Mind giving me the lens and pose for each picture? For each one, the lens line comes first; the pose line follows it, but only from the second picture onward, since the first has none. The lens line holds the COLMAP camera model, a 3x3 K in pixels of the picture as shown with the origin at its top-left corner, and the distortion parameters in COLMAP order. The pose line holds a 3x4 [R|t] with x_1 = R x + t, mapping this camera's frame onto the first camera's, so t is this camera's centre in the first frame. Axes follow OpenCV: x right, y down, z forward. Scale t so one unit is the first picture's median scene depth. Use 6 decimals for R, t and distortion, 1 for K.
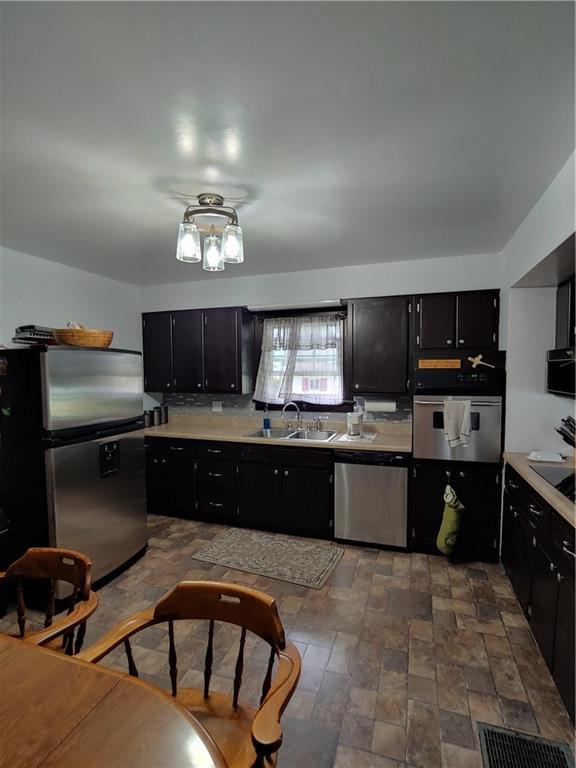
lens RADIAL K [[366.2, 0, 290.5], [0, 366.2, 390.7], [0, 0, 1]] dist [-0.017161, -0.002809]
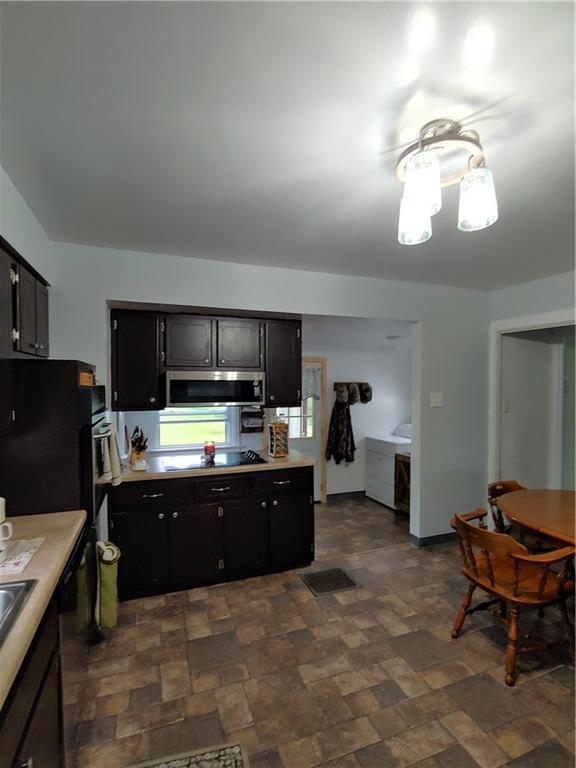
lens RADIAL K [[366.2, 0, 286.2], [0, 366.2, 387.5], [0, 0, 1]] dist [-0.017161, -0.002809]
pose [[-0.633991, 0.002280, 0.773337, -0.323153], [0.041510, 0.998654, 0.031086, -0.051690], [-0.772226, 0.051809, -0.633232, 0.963231]]
